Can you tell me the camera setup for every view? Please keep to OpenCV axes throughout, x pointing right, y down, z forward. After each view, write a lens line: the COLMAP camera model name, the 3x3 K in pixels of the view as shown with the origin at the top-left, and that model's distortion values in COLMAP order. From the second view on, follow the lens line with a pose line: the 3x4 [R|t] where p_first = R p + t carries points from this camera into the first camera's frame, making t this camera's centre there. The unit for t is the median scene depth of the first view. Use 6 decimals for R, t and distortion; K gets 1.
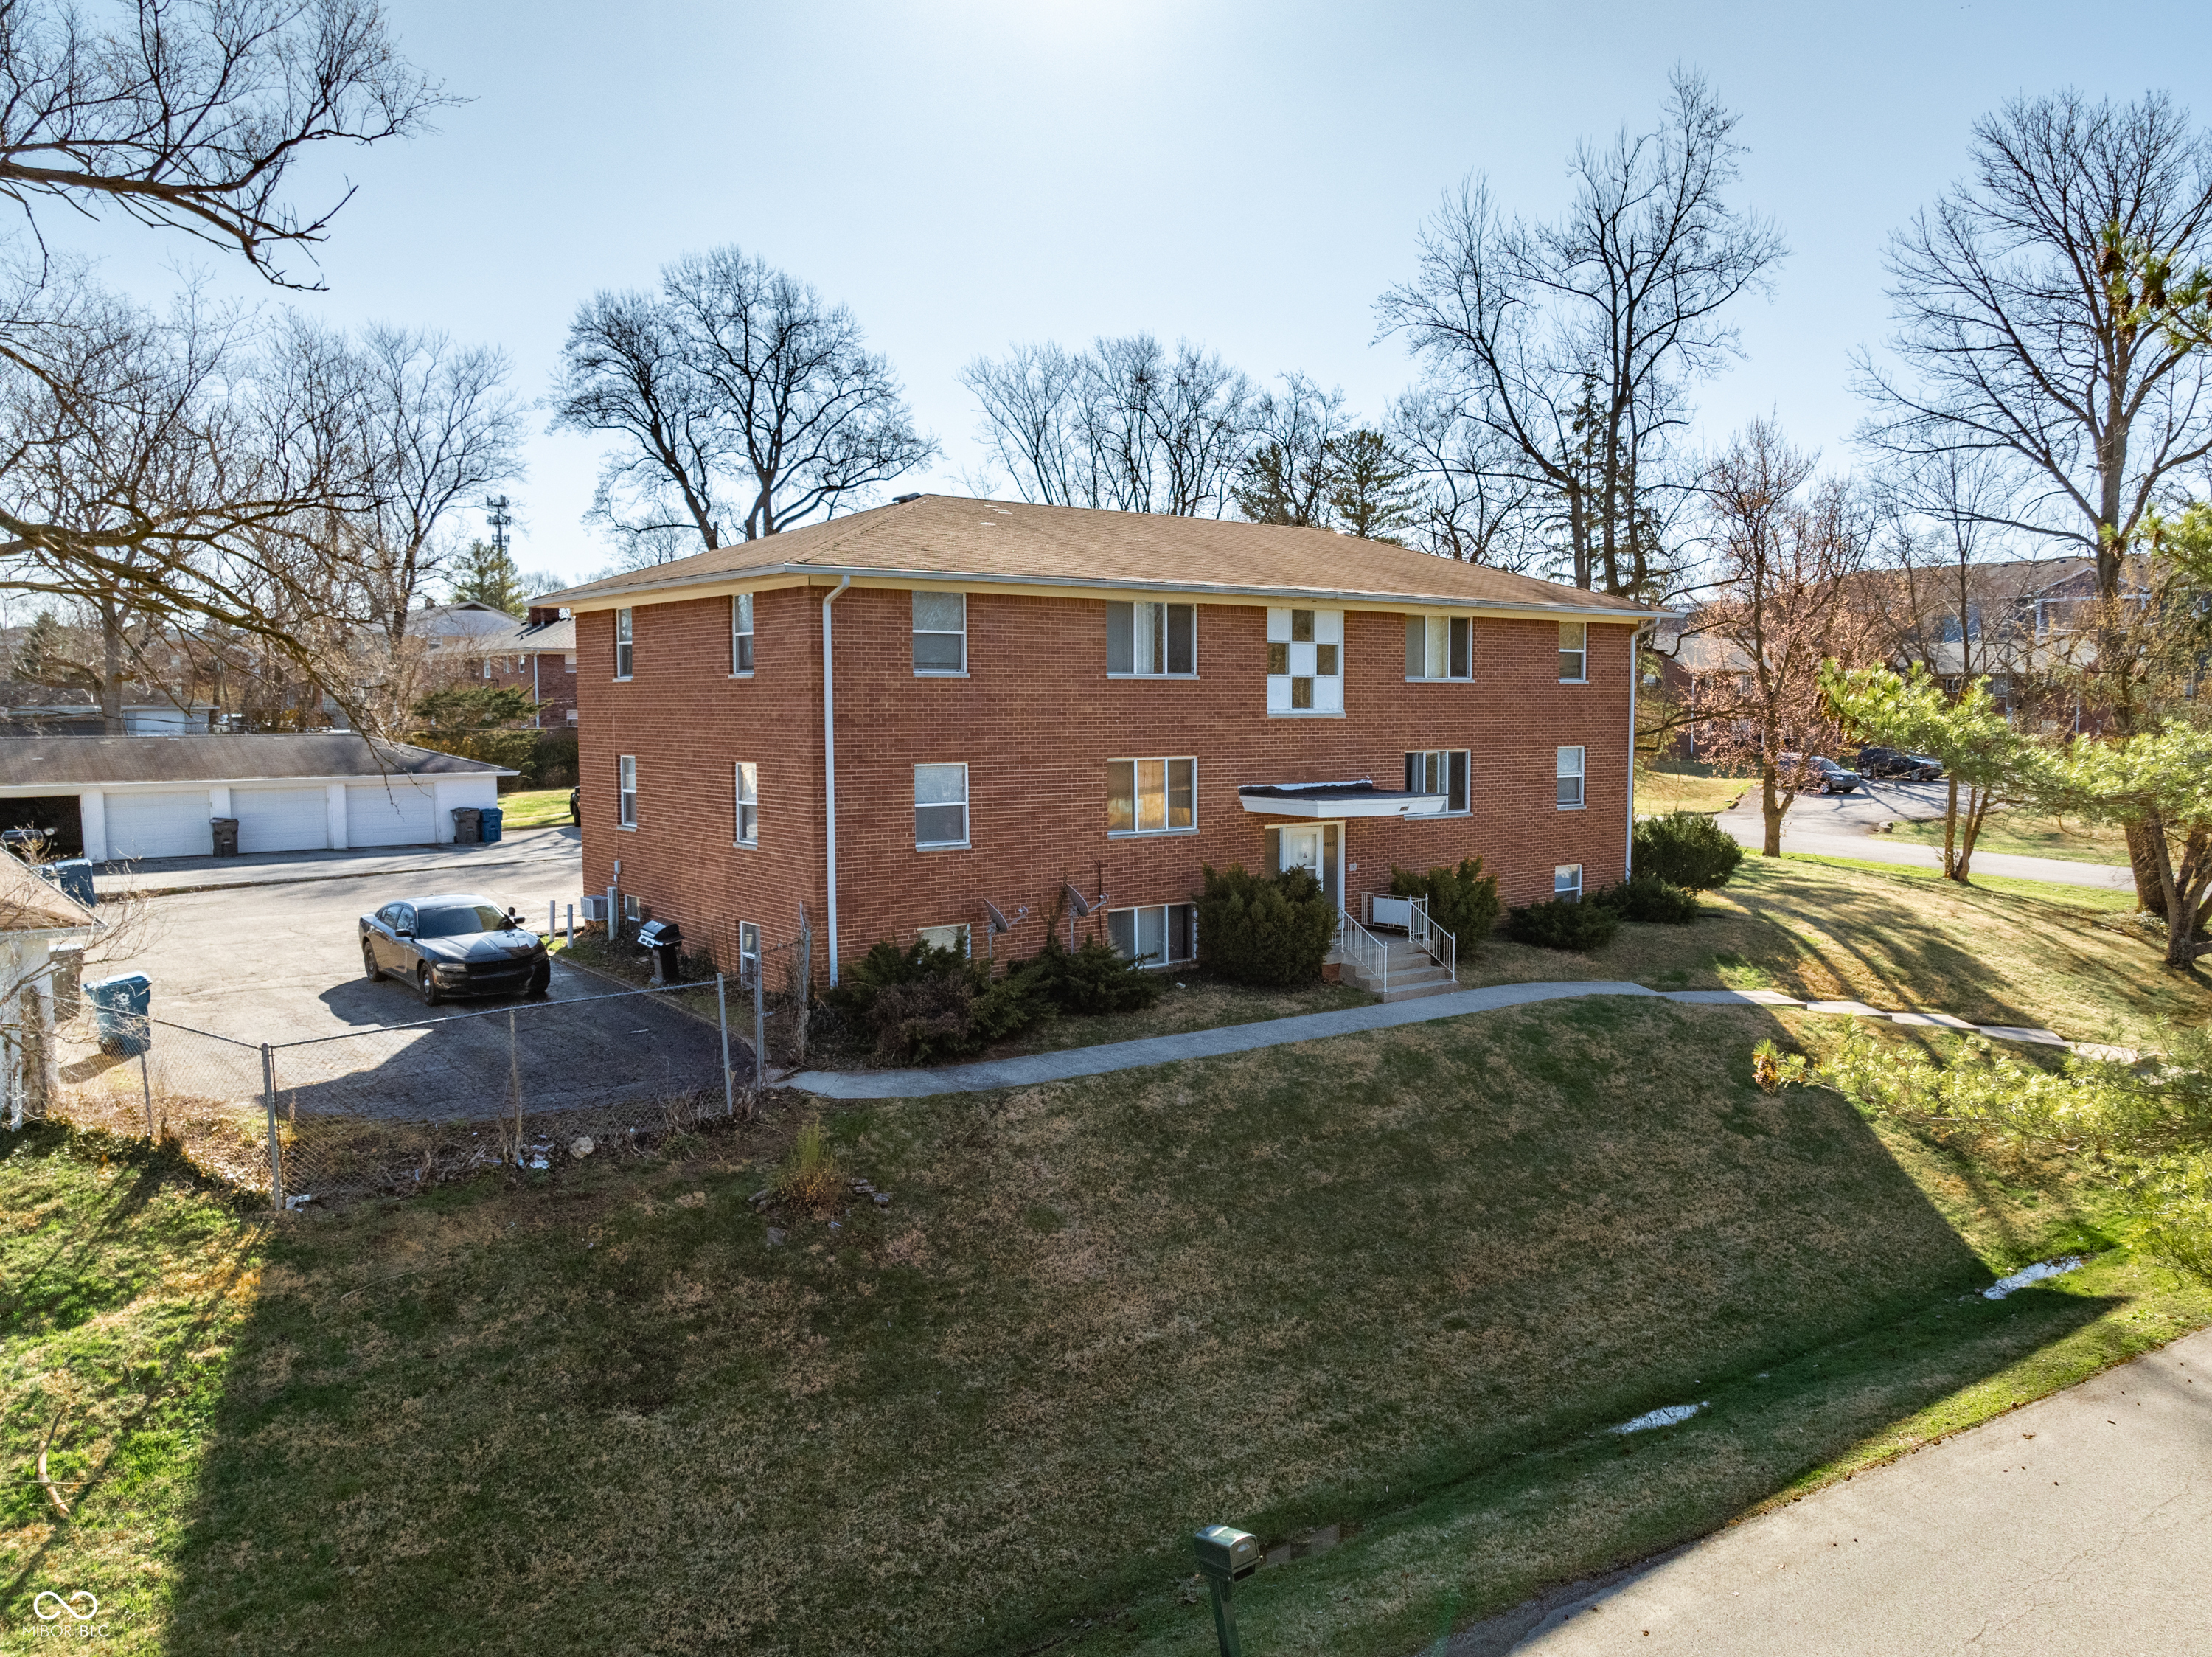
lens RADIAL K [[1555.0, 0, 1115.1], [0, 1555.0, 822.7], [0, 0, 1]] dist [-0.034268, 0.018241]
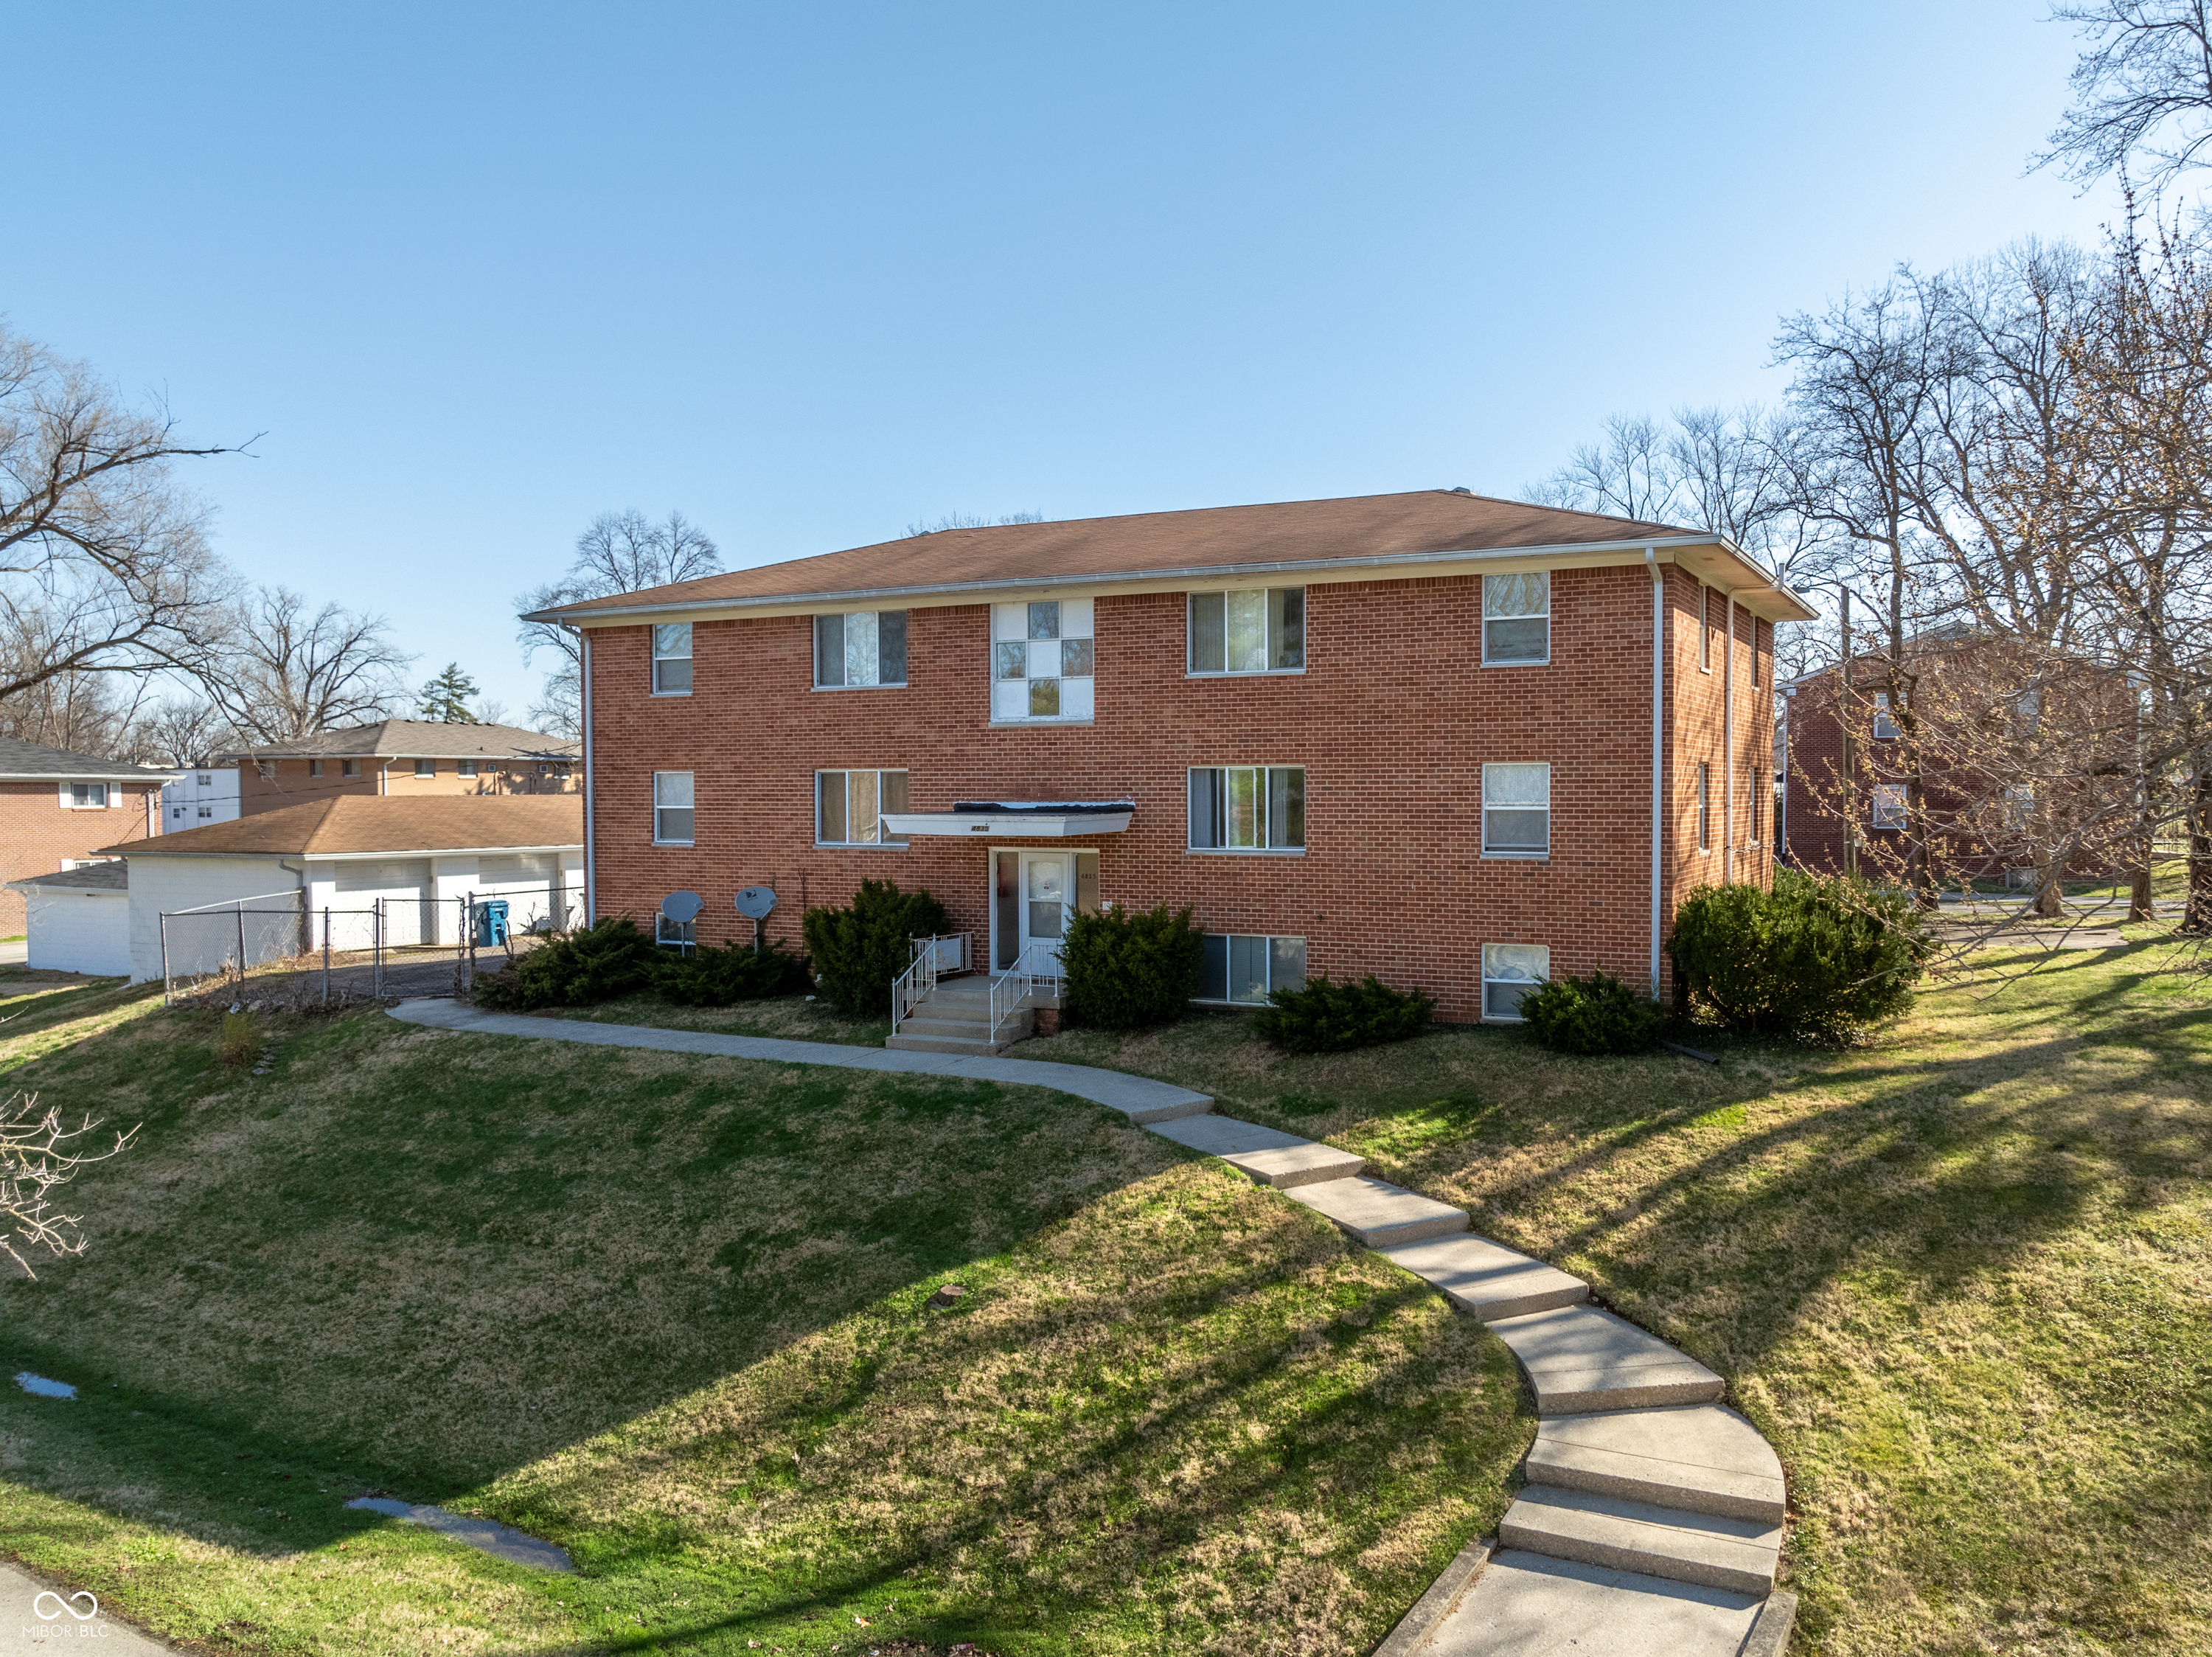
lens RADIAL K [[1515.5, 0, 1106.0], [0, 1515.5, 828.5], [0, 0, 1]] dist [-0.003194, 0.001615]
pose [[0.494486, 0.028423, -0.868721, 0.887116], [-0.060162, 0.998187, -0.001586, -0.011499], [0.867101, 0.053048, 0.495300, 0.625054]]
